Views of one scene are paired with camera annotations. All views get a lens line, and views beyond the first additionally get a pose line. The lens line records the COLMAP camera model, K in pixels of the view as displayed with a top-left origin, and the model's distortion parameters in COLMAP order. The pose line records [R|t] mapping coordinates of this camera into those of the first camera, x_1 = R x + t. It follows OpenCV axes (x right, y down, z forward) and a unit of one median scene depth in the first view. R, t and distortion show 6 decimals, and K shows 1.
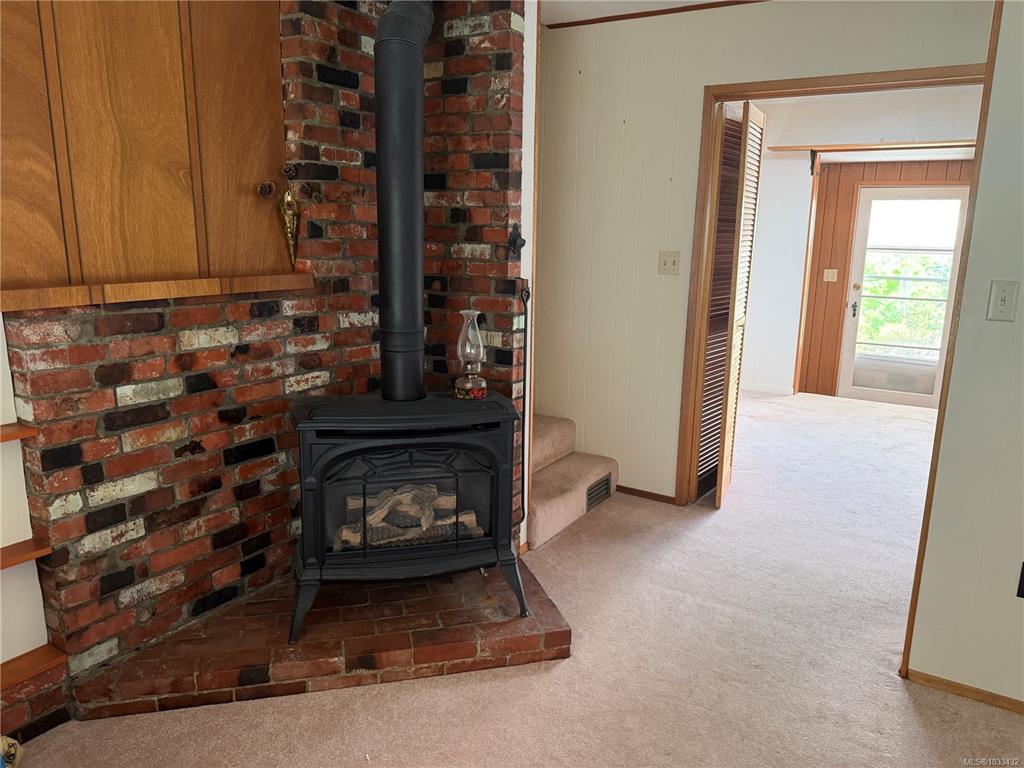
lens RADIAL K [[727.3, 0, 510.7], [0, 727.3, 383.5], [0, 0, 1]] dist [0.001638, -0.001172]
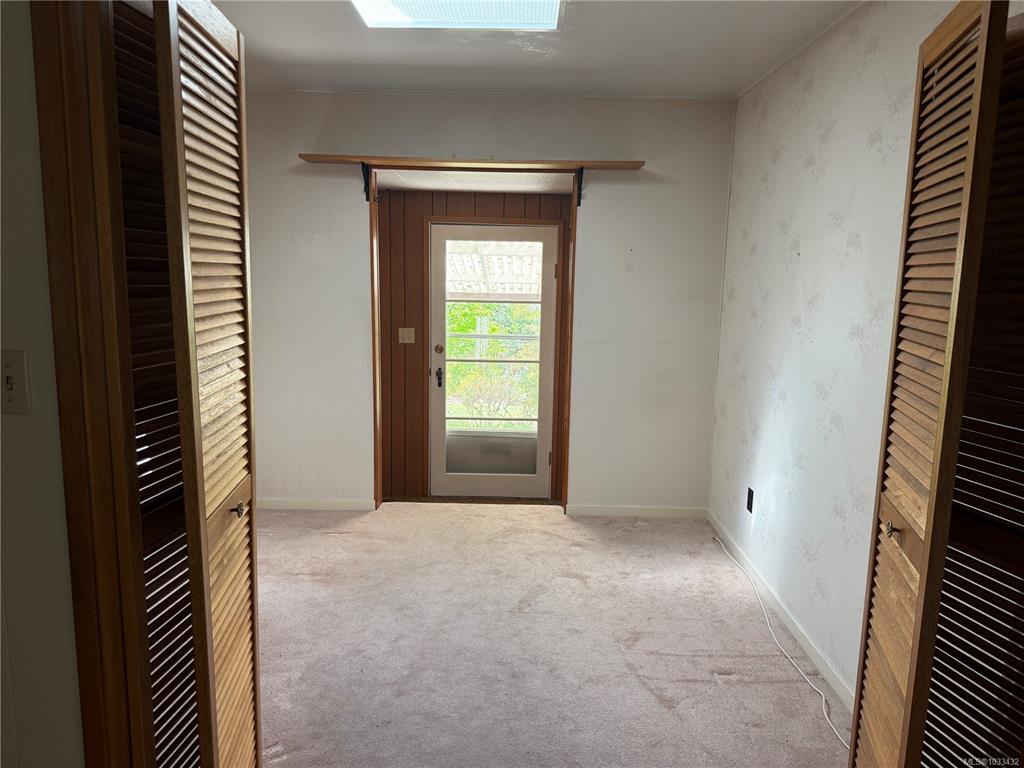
lens RADIAL K [[727.3, 0, 512.5], [0, 727.3, 384.6], [0, 0, 1]] dist [0.001638, -0.001172]
pose [[0.849831, -0.077433, 0.521336, 0.137760], [0.108662, 0.993640, -0.029547, -0.065996], [-0.515732, 0.081759, 0.852840, 0.308584]]
